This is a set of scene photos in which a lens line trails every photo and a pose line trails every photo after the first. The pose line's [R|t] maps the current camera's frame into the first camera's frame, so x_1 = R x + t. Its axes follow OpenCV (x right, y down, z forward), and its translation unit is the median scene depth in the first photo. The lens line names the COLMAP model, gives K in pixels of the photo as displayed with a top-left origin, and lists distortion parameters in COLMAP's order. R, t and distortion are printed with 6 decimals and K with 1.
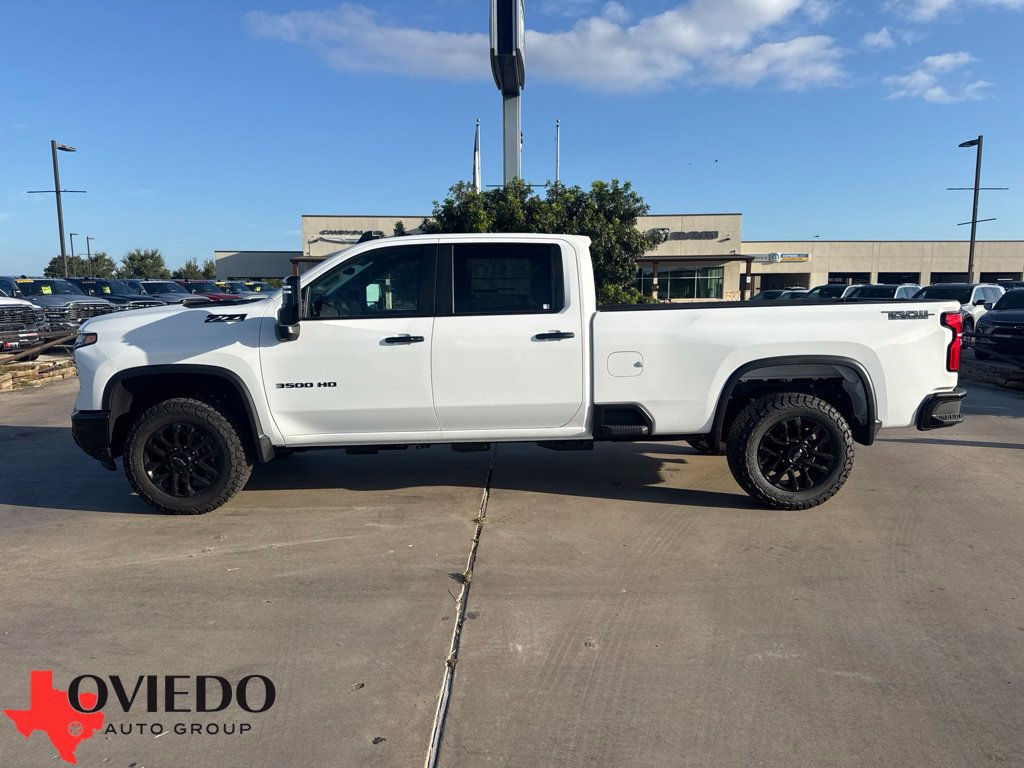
lens RADIAL K [[799.6, 0, 507.2], [0, 799.6, 384.5], [0, 0, 1]] dist [0.006029, -0.005209]
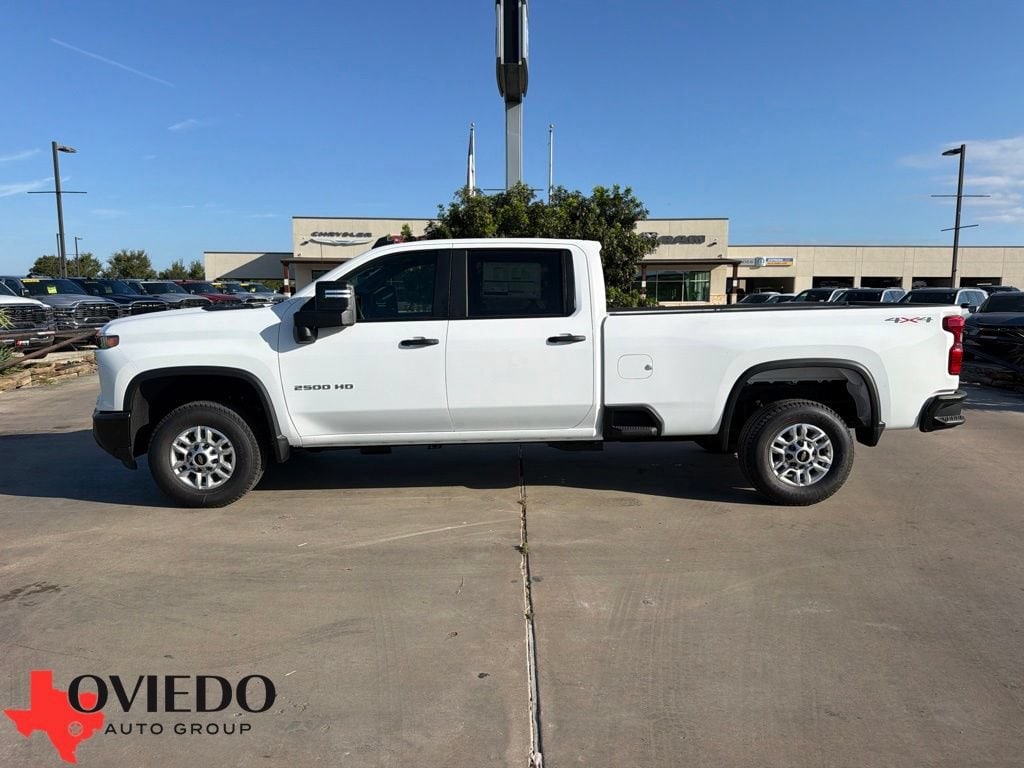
lens RADIAL K [[794.9, 0, 512.0], [0, 794.9, 384.0], [0, 0, 1]] dist [0.007096, -0.004214]
pose [[0.999780, 0.002430, 0.020853, -0.033976], [-0.002365, 0.999992, -0.003143, 0.006391], [-0.020861, 0.003093, 0.999778, -0.036043]]
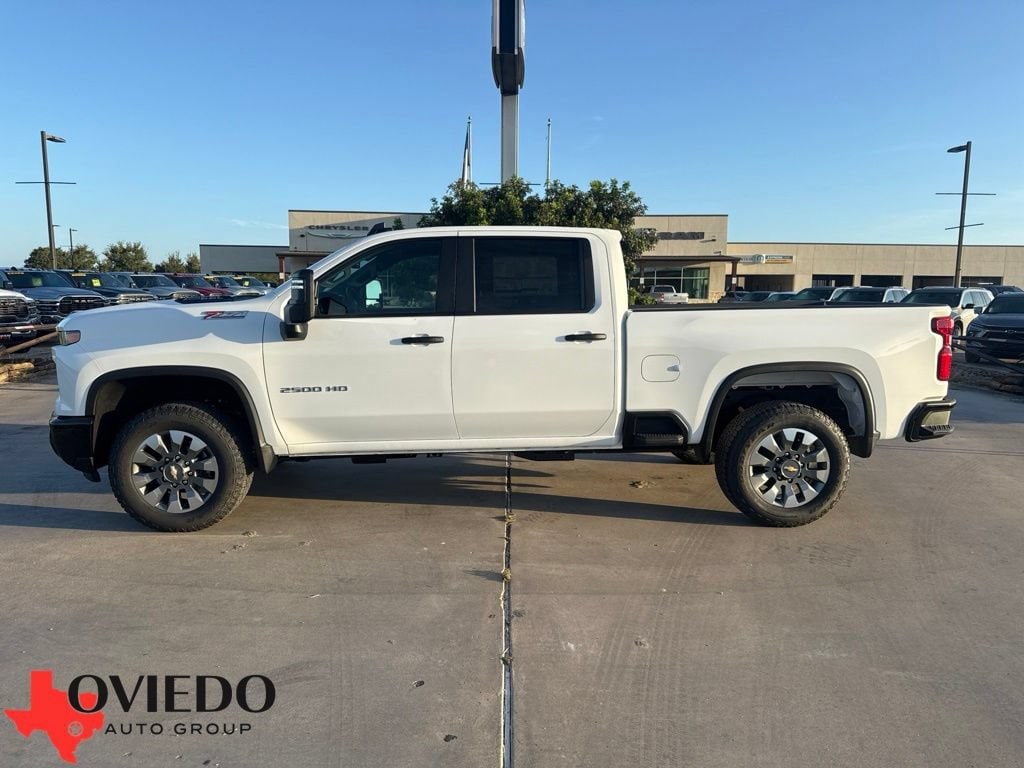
lens RADIAL K [[799.6, 0, 507.2], [0, 799.6, 384.5], [0, 0, 1]] dist [0.006029, -0.005209]
pose [[0.999758, 0.010669, 0.019232, -0.026576], [-0.010719, 0.999939, 0.002520, -0.000499], [-0.019204, -0.002725, 0.999812, -0.001068]]
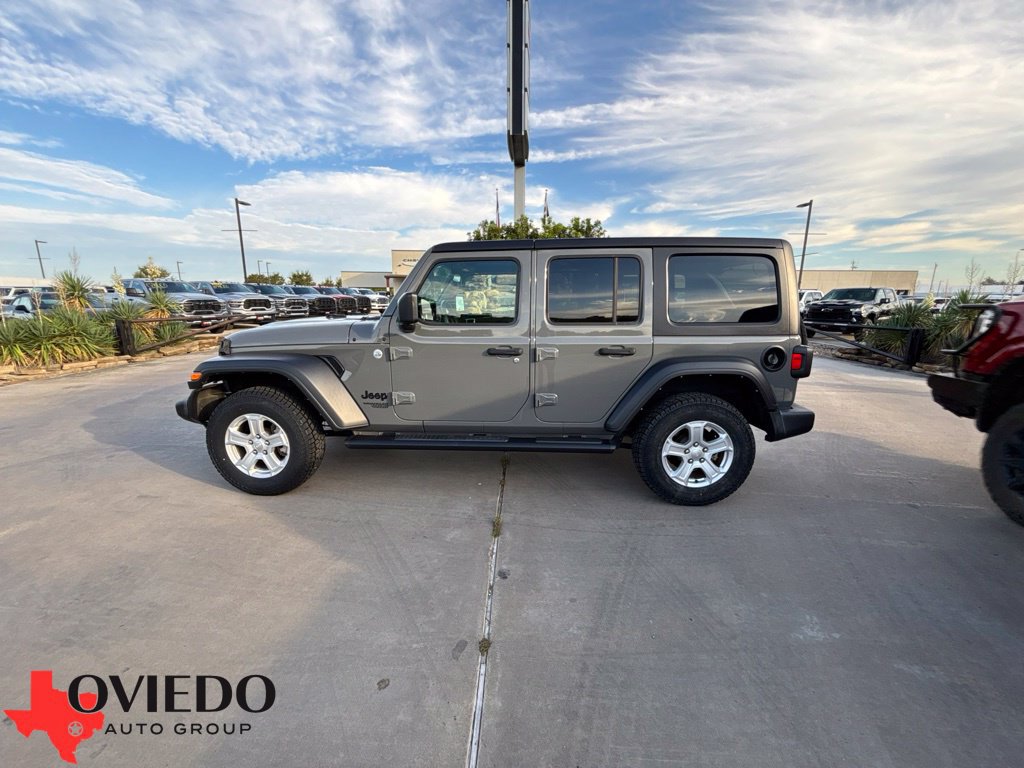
lens RADIAL K [[467.8, 0, 512.0], [0, 467.8, 384.0], [0, 0, 1]] dist [-0.000453, -0.000042]
pose [[0.999930, 0.011801, 0.000899, -0.011933], [-0.011835, 0.997642, 0.067606, -0.000456], [-0.000100, -0.067612, 0.997712, 0.133744]]
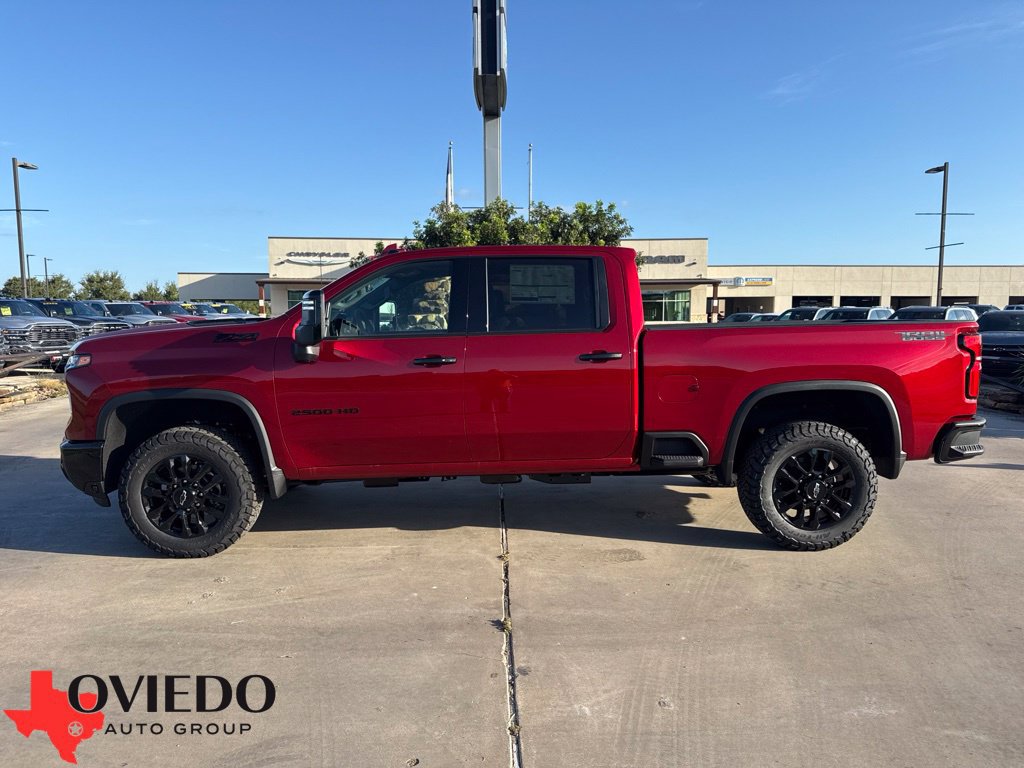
lens RADIAL K [[803.7, 0, 513.2], [0, 803.7, 379.1], [0, 0, 1]] dist [0.004530, -0.010404]
pose [[0.998892, -0.002211, 0.047008, -0.031813], [0.003875, 0.999368, -0.035343, -0.001074], [-0.046900, 0.035486, 0.998269, 0.032018]]
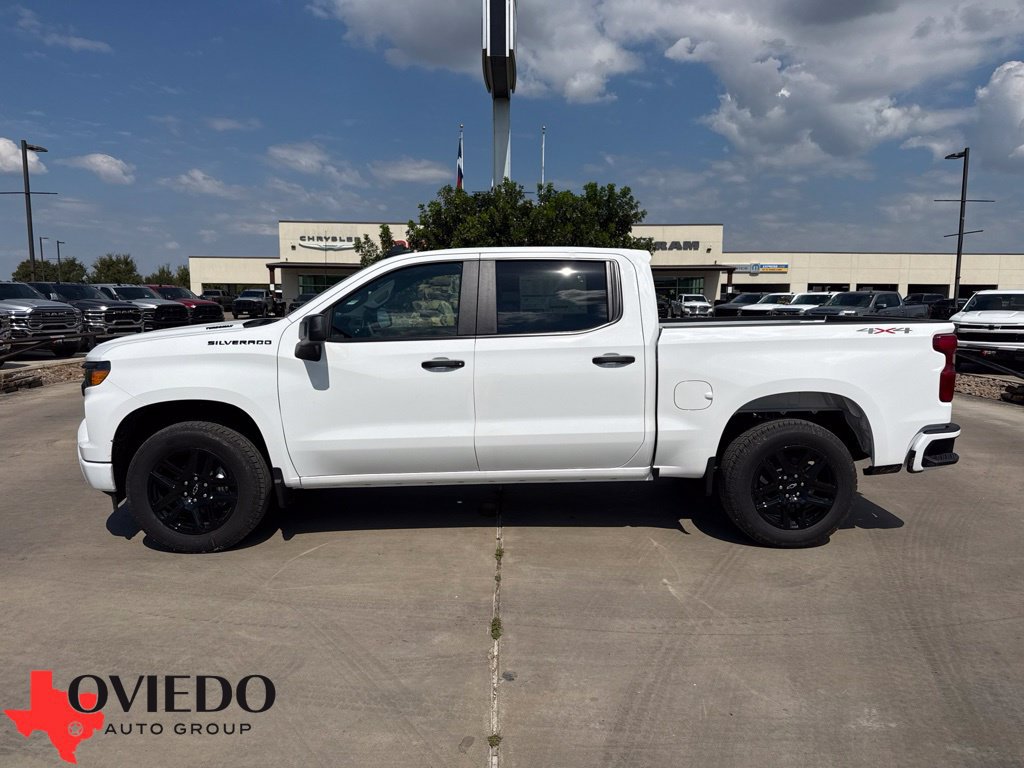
lens RADIAL K [[808.9, 0, 512.4], [0, 808.9, 382.8], [0, 0, 1]] dist [-0.005161, -0.001273]
pose [[0.999482, 0.004449, 0.031859, -0.022962], [-0.004012, 0.999897, -0.013790, -0.004382], [-0.031917, 0.013655, 0.999397, 0.042717]]
